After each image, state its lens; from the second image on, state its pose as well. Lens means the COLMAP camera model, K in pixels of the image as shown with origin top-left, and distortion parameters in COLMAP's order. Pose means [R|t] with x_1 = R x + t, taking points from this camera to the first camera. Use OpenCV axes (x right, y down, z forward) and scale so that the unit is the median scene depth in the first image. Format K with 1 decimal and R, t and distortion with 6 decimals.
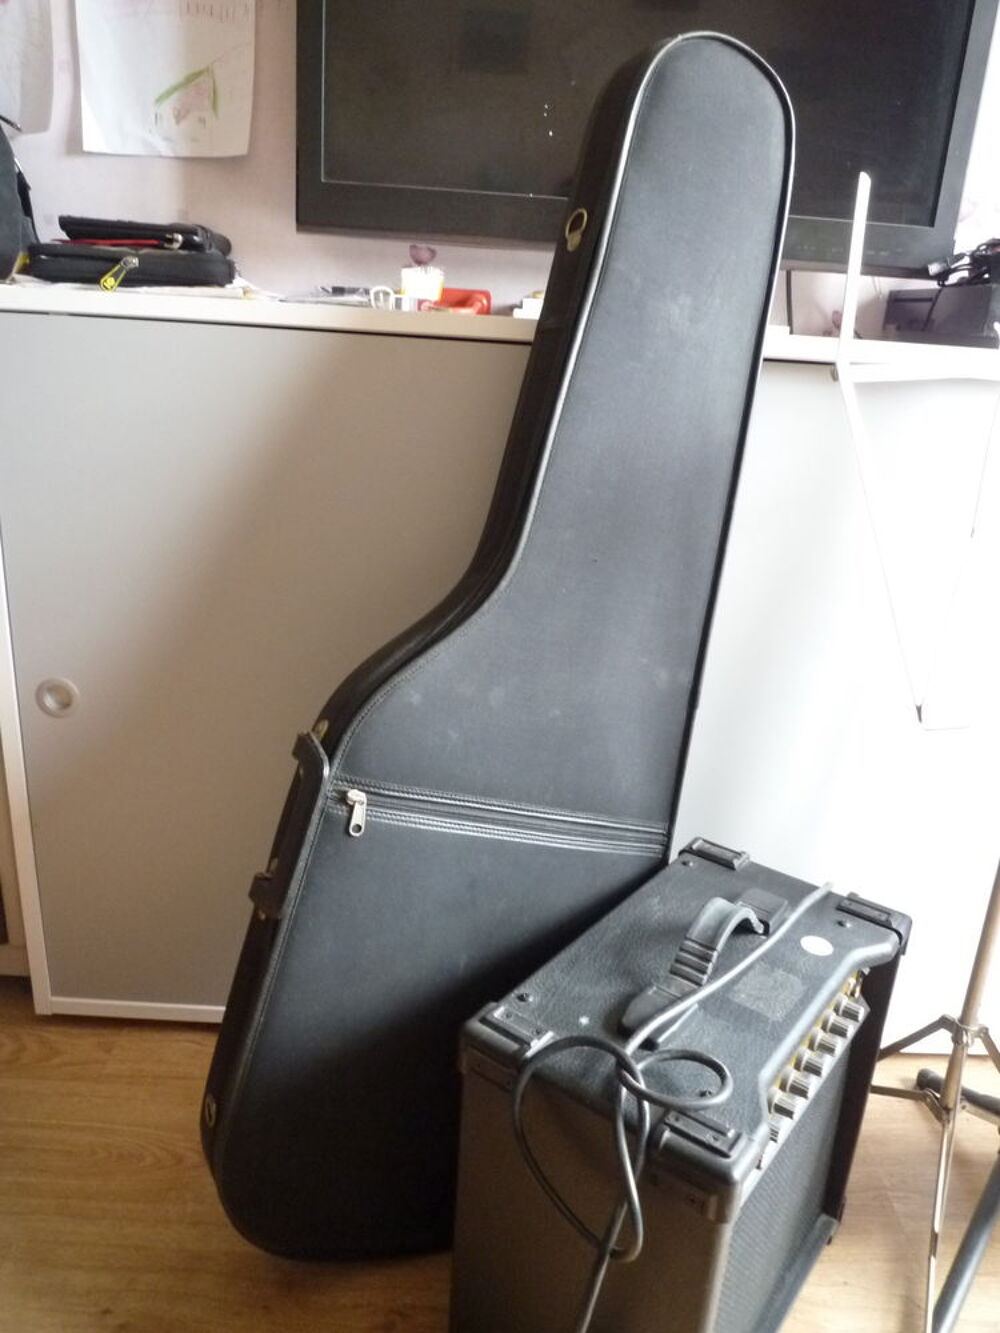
lens RADIAL K [[984.0, 0, 511.2], [0, 984.0, 684.8], [0, 0, 1]] dist [-0.004073, -0.042156]
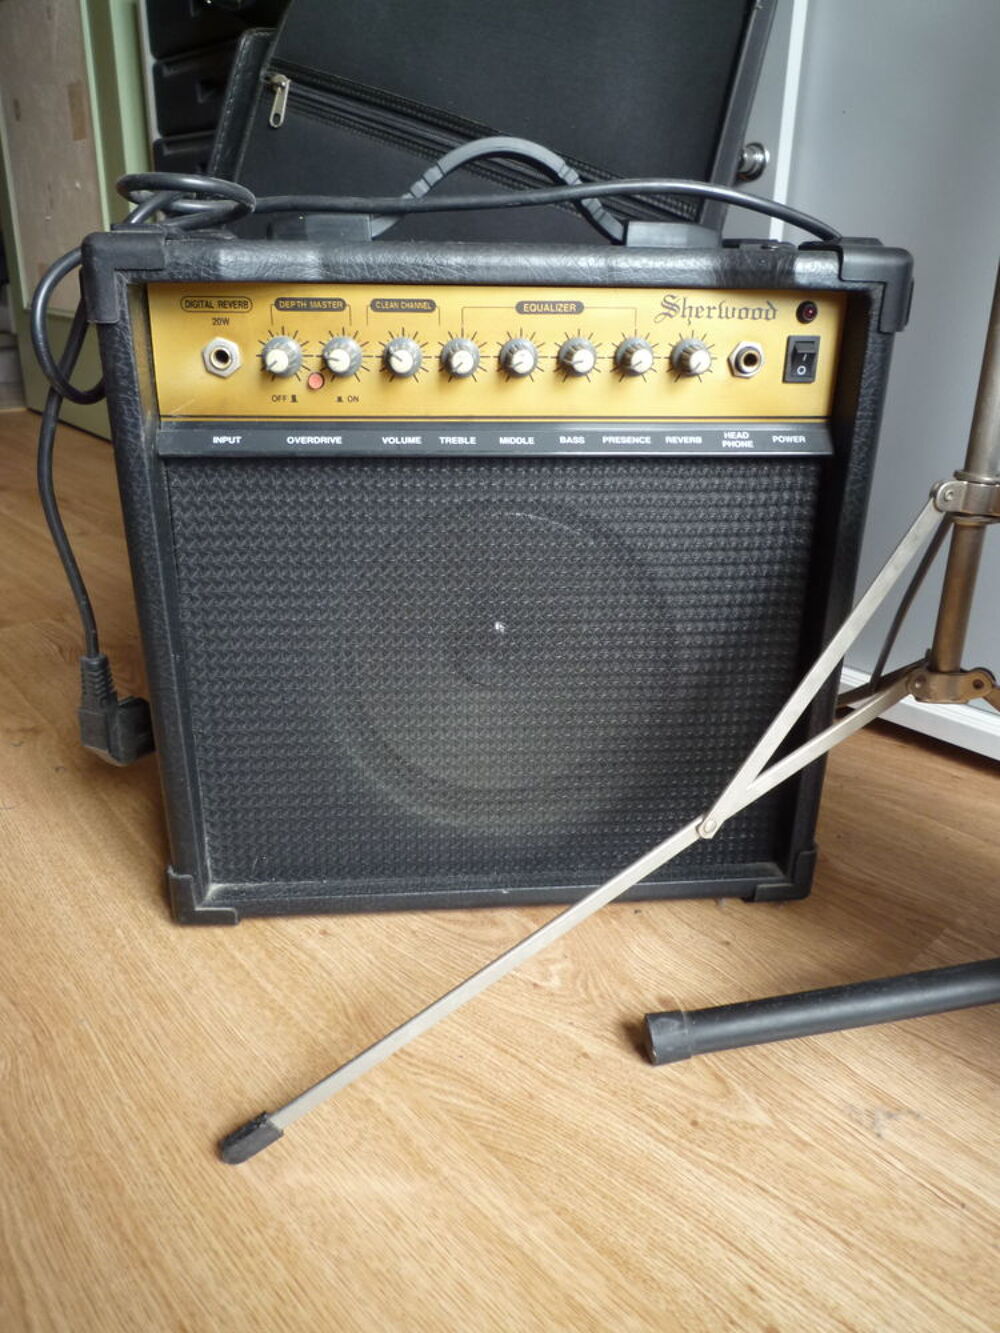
lens RADIAL K [[984.0, 0, 511.2], [0, 984.0, 684.8], [0, 0, 1]] dist [-0.004073, -0.042156]
pose [[0.668976, 0.258114, -0.697028, 0.616106], [-0.230644, 0.963564, 0.135453, 0.390412], [0.706594, 0.070151, 0.704134, 0.443456]]
